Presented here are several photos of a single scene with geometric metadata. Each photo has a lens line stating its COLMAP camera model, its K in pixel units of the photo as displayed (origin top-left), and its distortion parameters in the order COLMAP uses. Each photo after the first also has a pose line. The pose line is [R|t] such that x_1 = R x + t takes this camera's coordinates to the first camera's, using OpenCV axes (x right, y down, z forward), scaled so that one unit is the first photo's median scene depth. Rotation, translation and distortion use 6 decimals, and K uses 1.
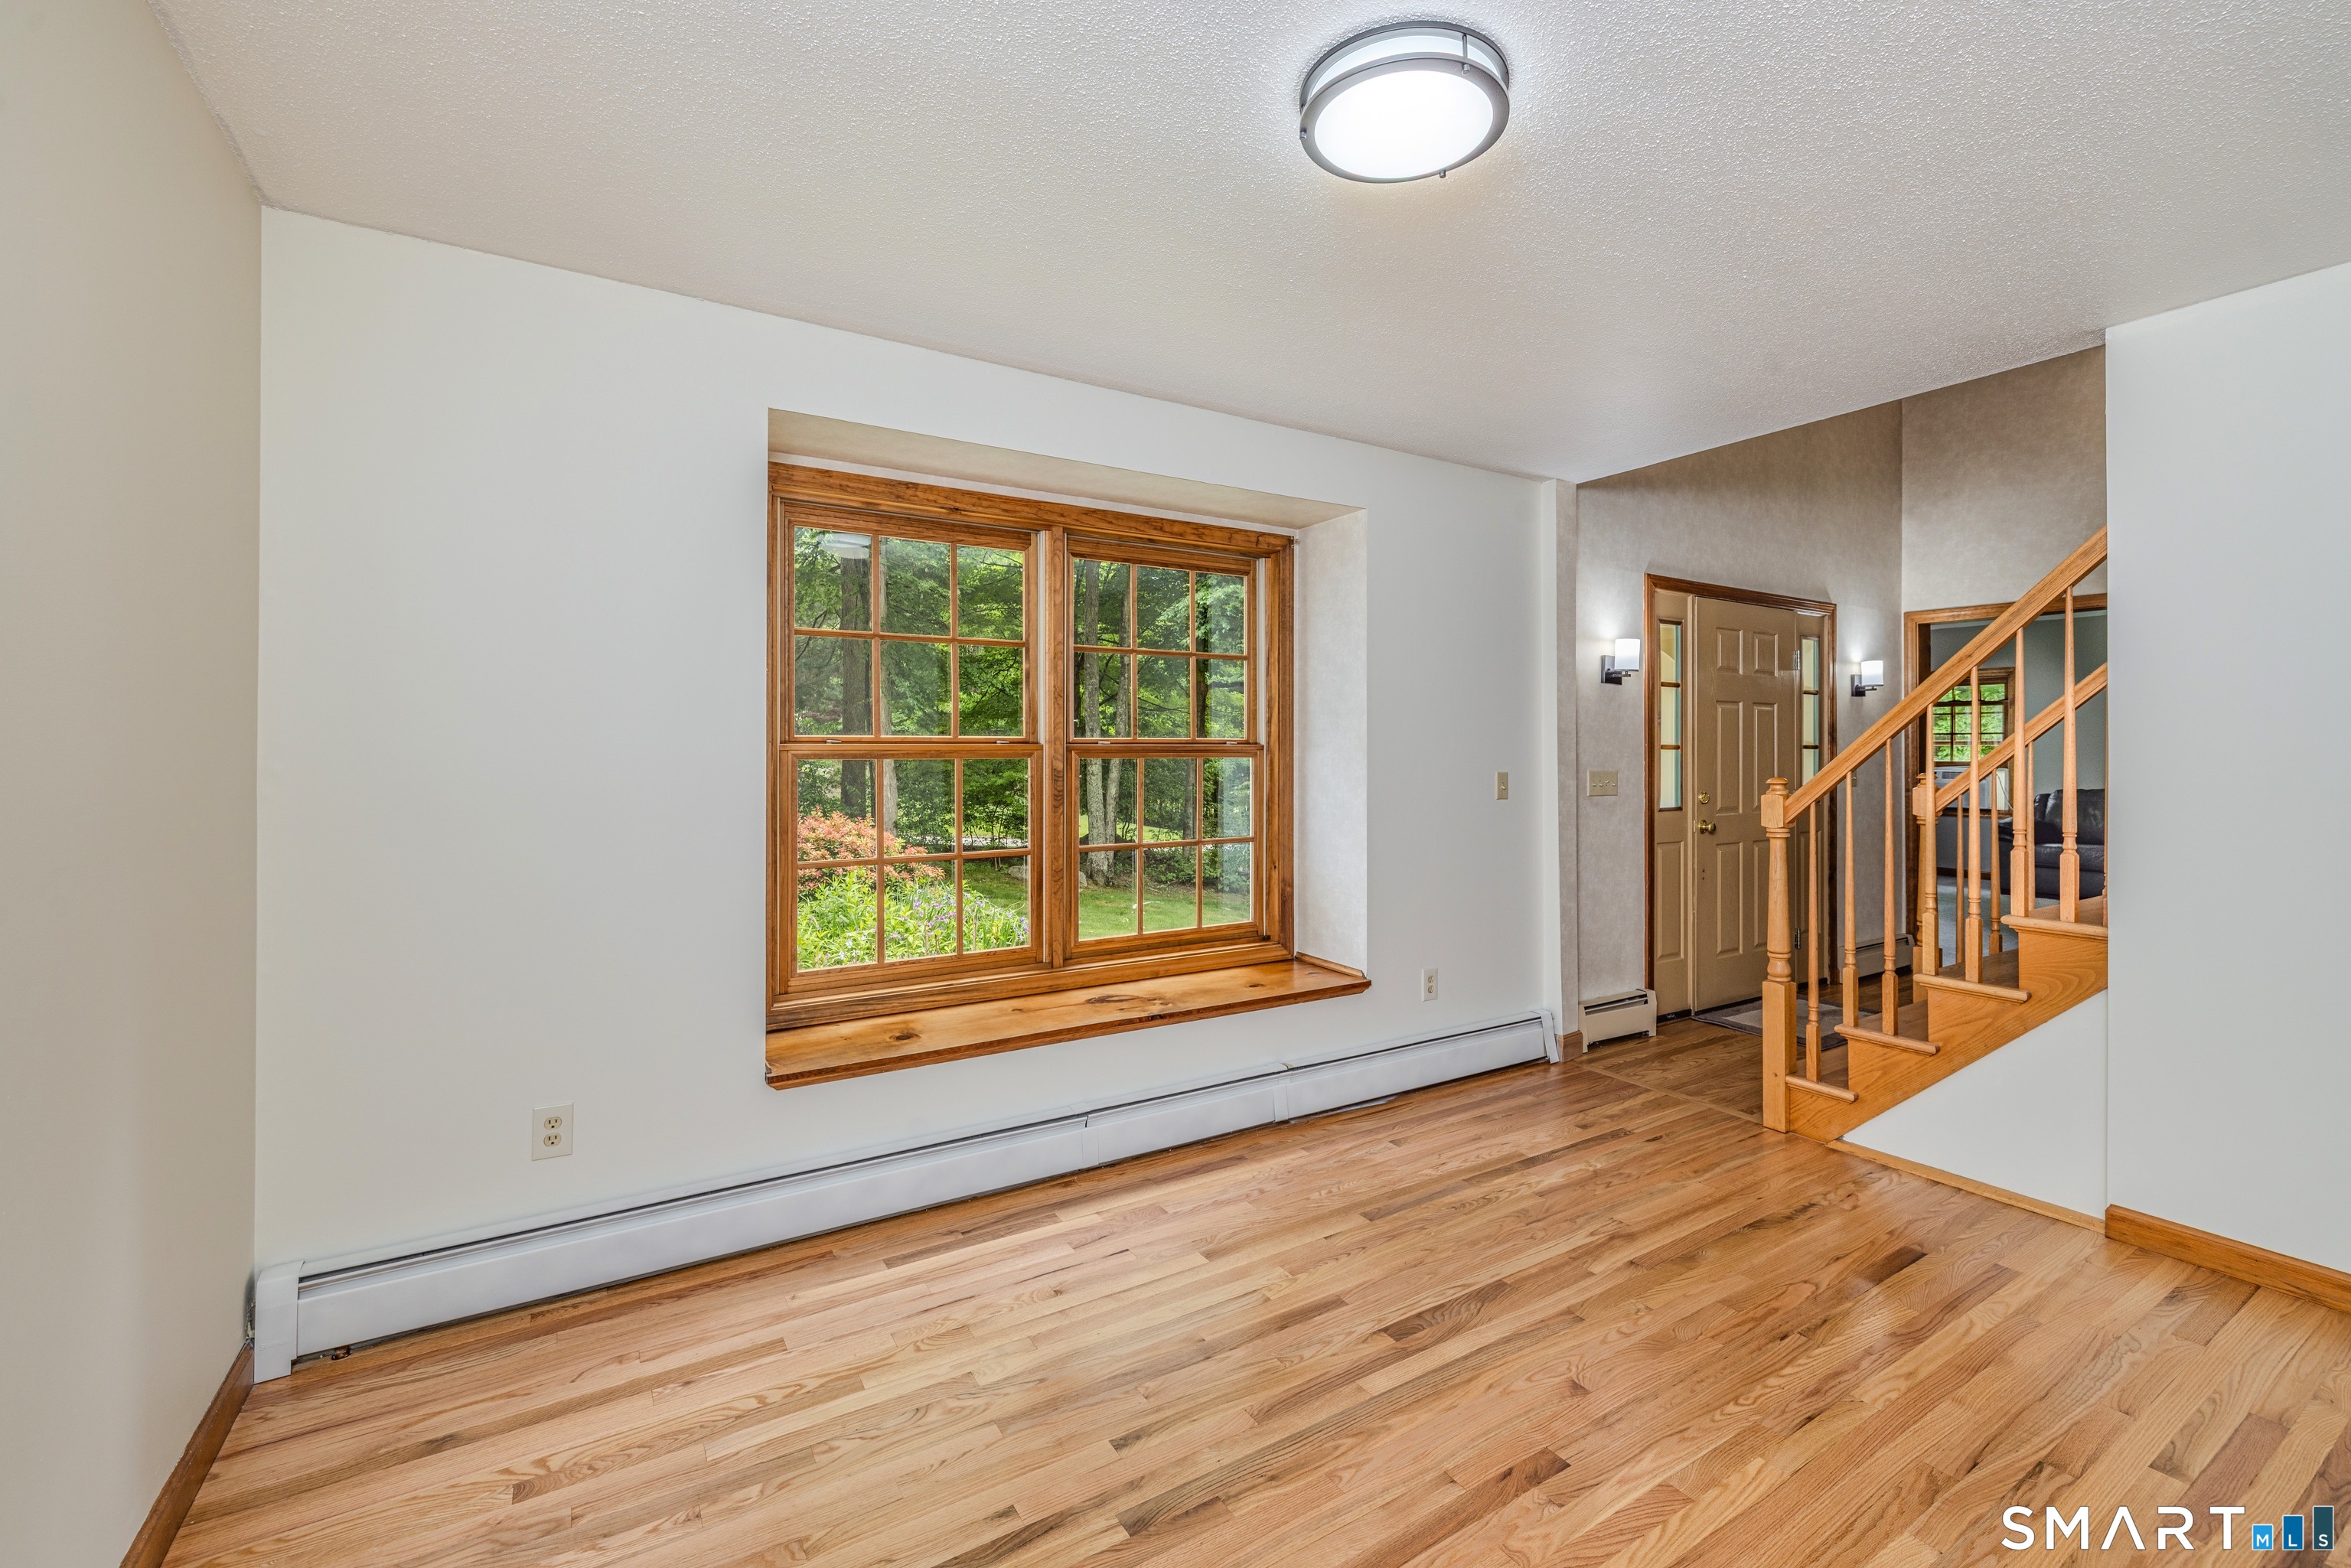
lens RADIAL K [[1008.8, 0, 1177.1], [0, 1008.8, 759.0], [0, 0, 1]] dist [-0.000677, 0.000284]
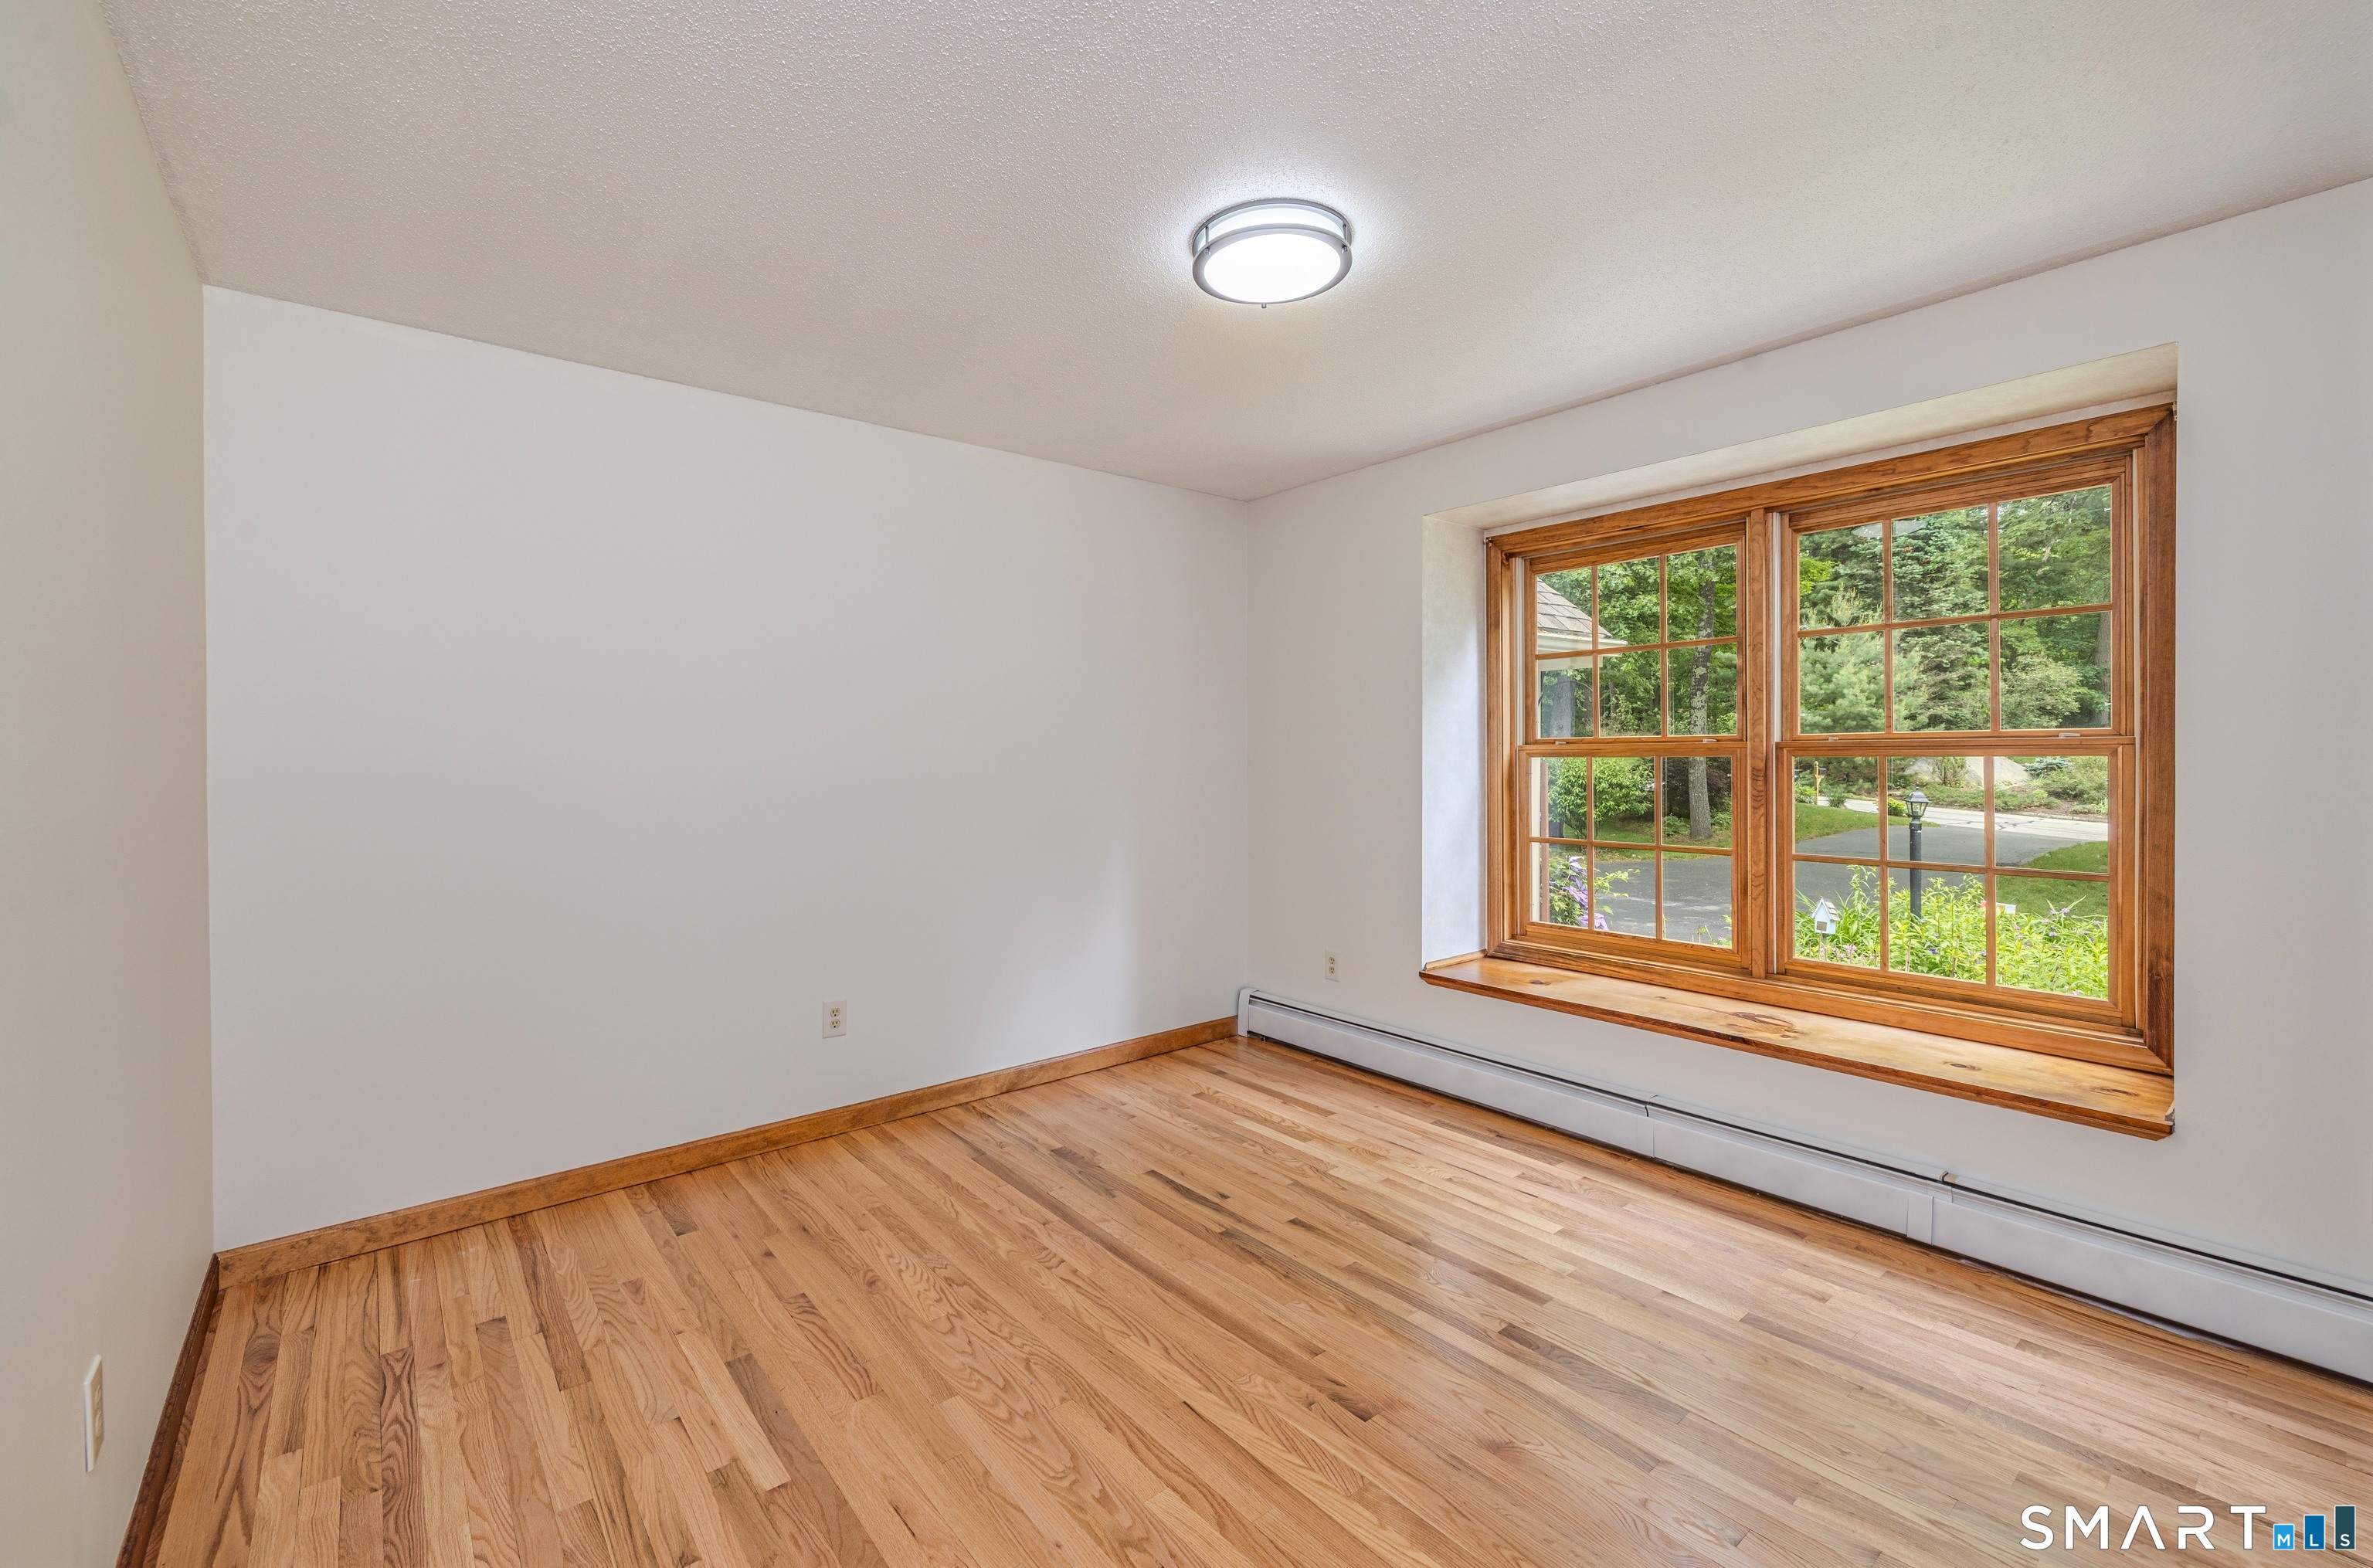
lens RADIAL K [[975.9, 0, 1183.6], [0, 975.9, 769.5], [0, 0, 1]] dist [-0.002086, -0.000114]
pose [[0.133062, 0.018532, -0.990934, 1.042778], [0.003839, 0.999808, 0.019214, -0.011560], [0.991100, -0.006361, 0.132965, 0.508785]]
